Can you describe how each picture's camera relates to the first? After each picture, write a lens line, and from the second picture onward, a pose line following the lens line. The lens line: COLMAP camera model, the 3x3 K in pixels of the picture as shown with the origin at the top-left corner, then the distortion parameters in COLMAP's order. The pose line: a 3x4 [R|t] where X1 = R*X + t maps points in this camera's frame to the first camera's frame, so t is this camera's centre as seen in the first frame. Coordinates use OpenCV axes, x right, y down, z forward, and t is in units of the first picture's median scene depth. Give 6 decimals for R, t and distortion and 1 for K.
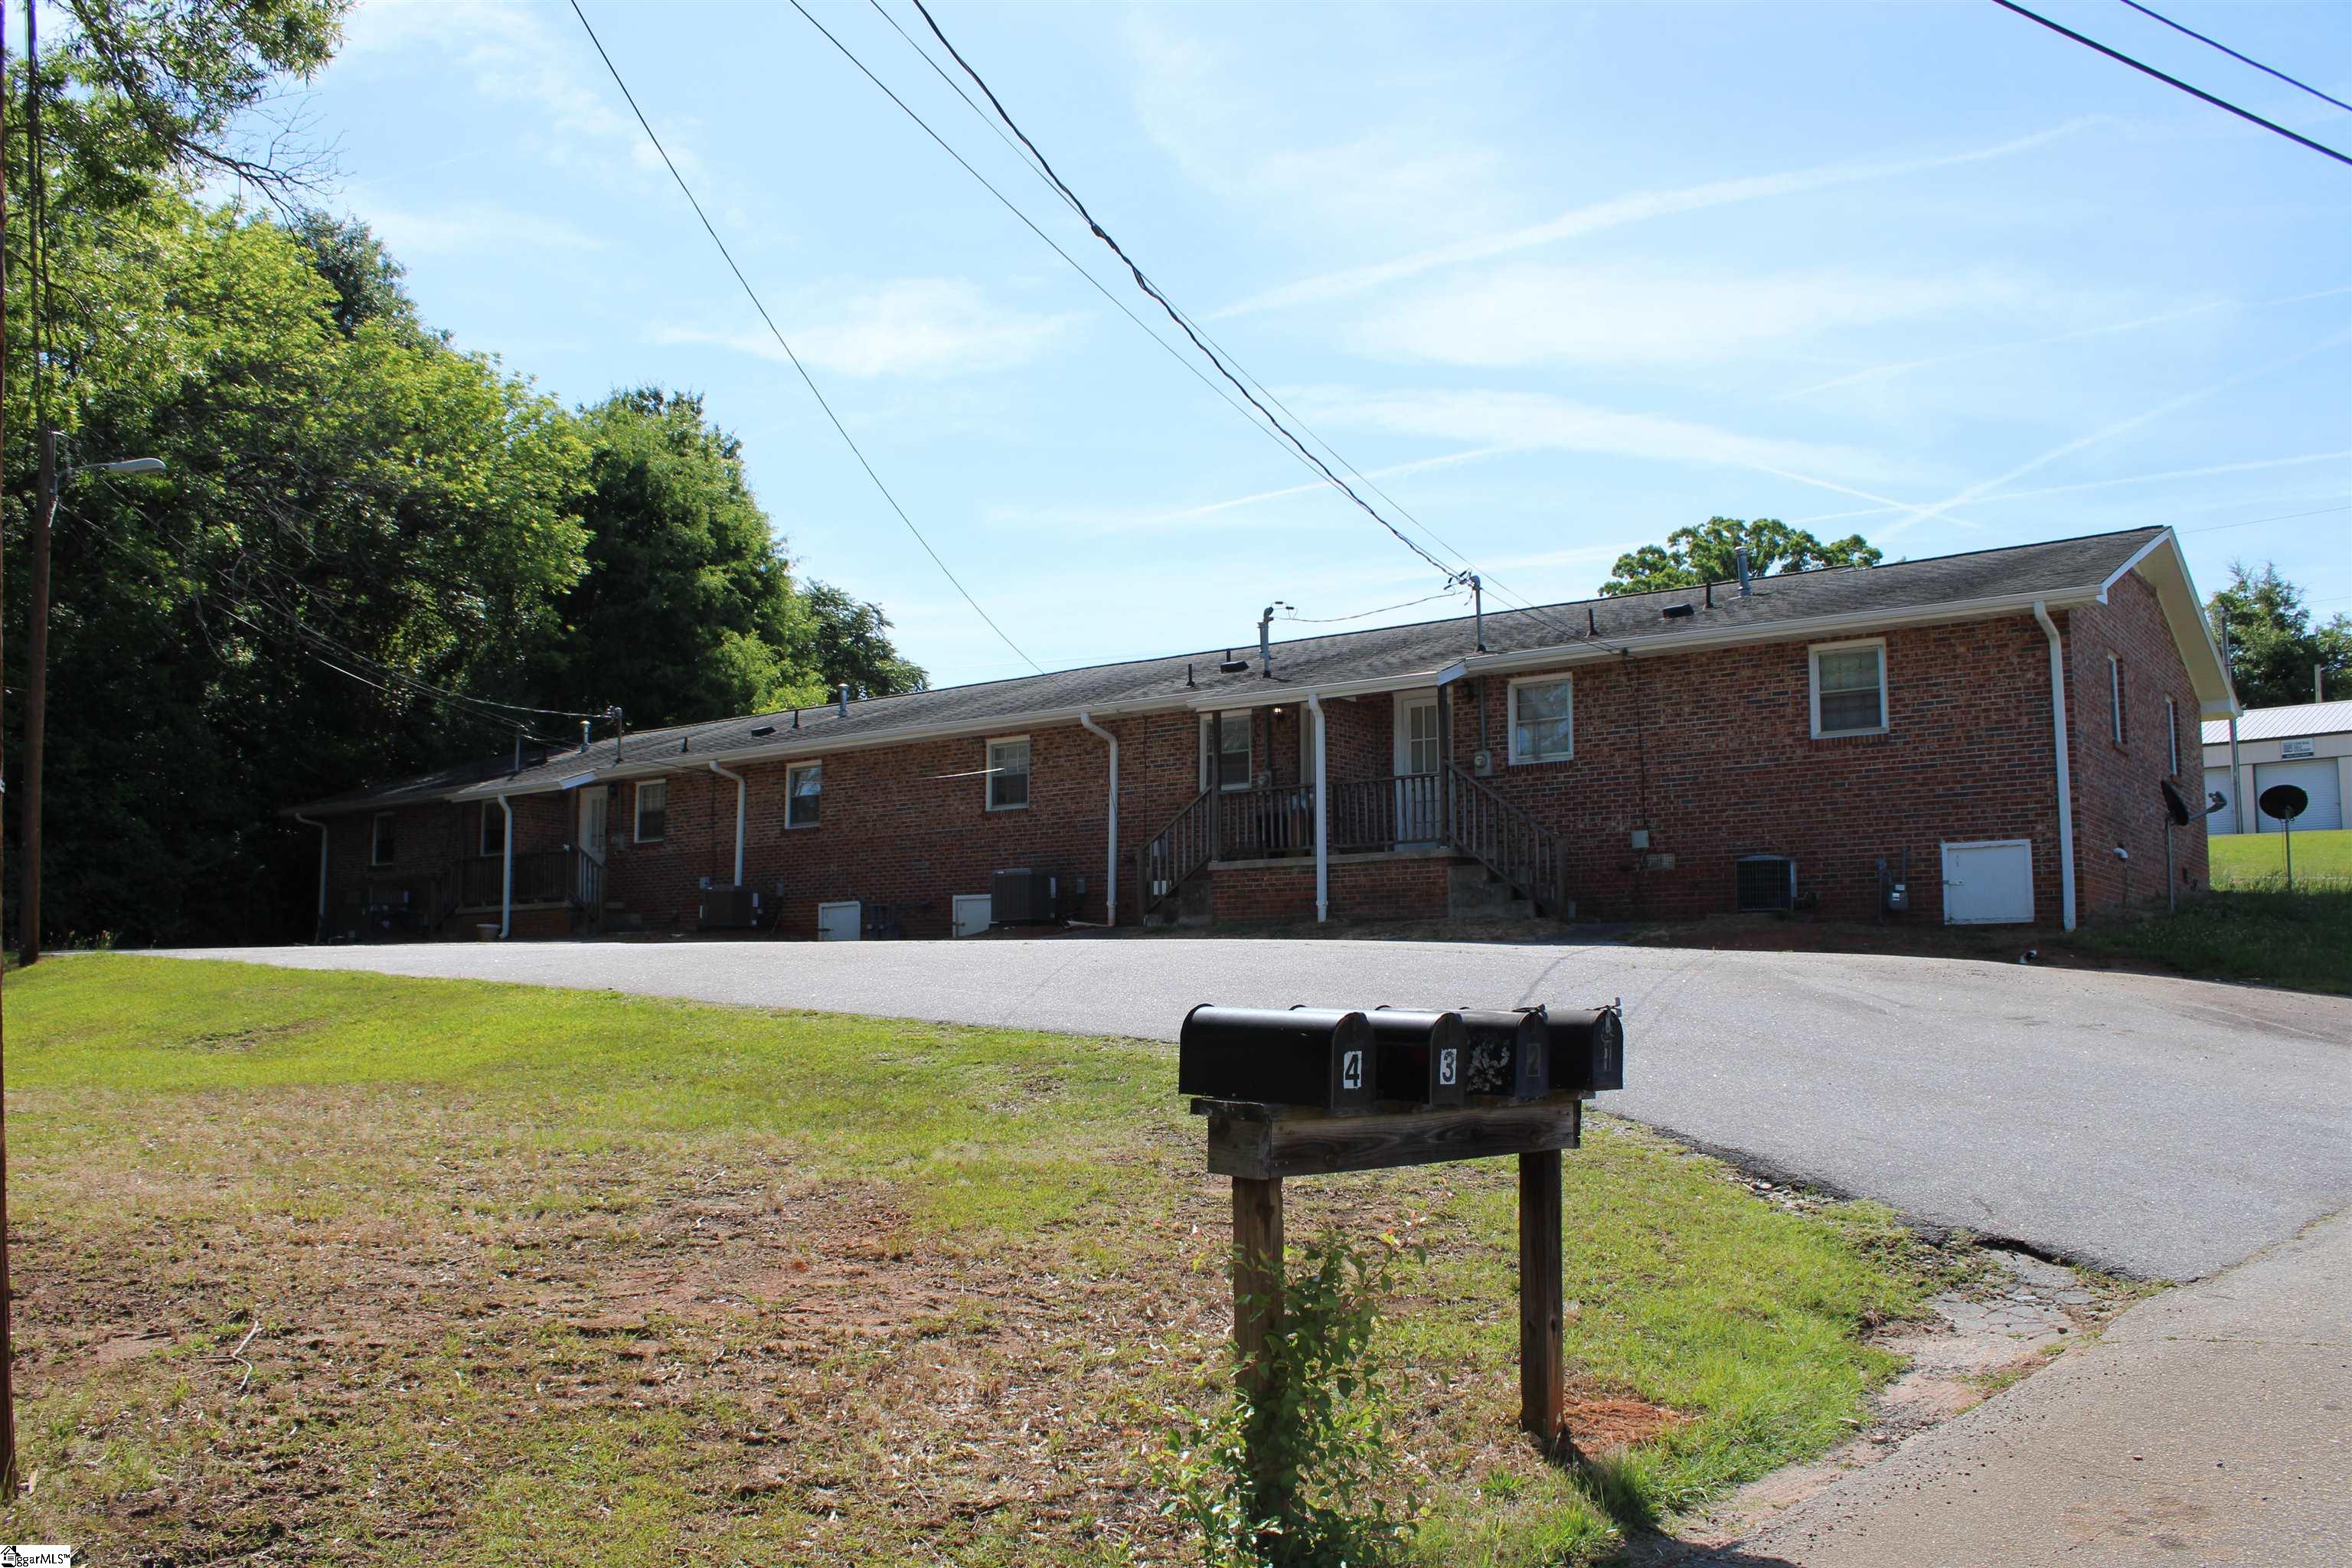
lens RADIAL K [[1954.7, 0, 1171.7], [0, 1954.7, 797.1], [0, 0, 1]] dist [-0.185471, 0.168808]
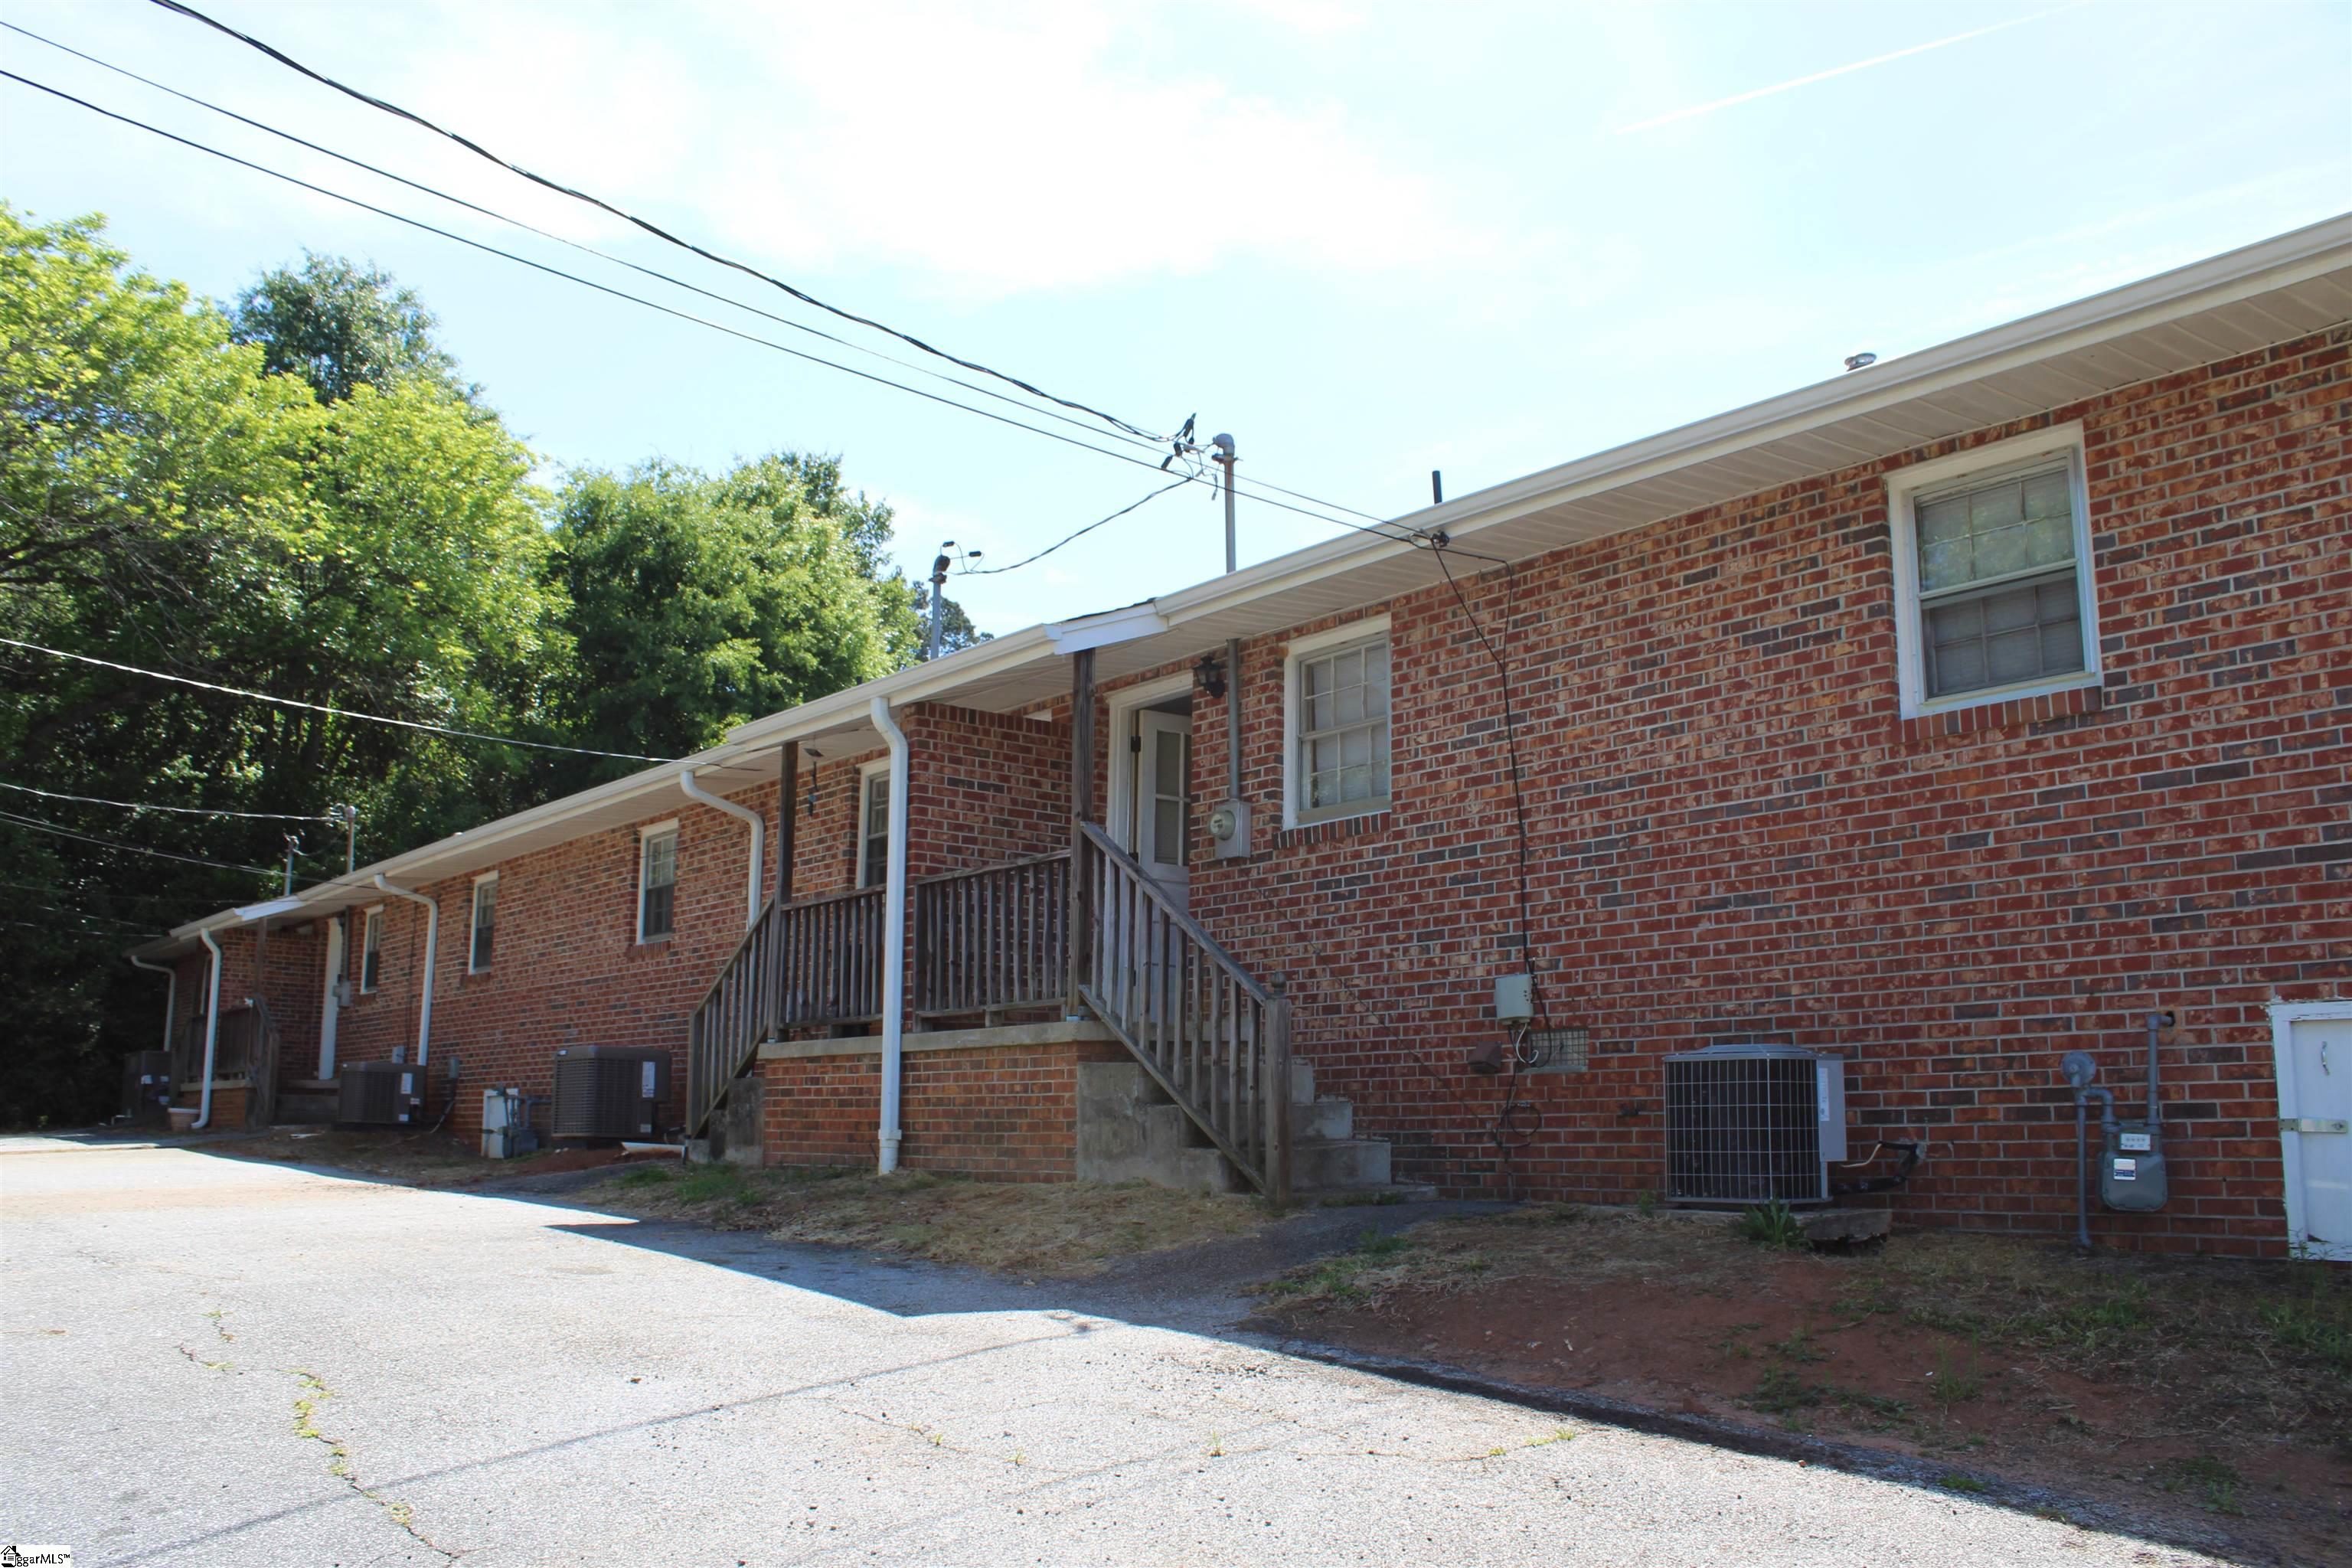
lens RADIAL K [[1954.7, 0, 1171.7], [0, 1954.7, 797.1], [0, 0, 1]] dist [-0.185471, 0.168808]
pose [[0.969197, -0.036588, -0.243555, 0.273675], [0.020783, 0.997526, -0.067151, 0.005867], [0.245409, 0.060021, 0.967560, 0.583560]]
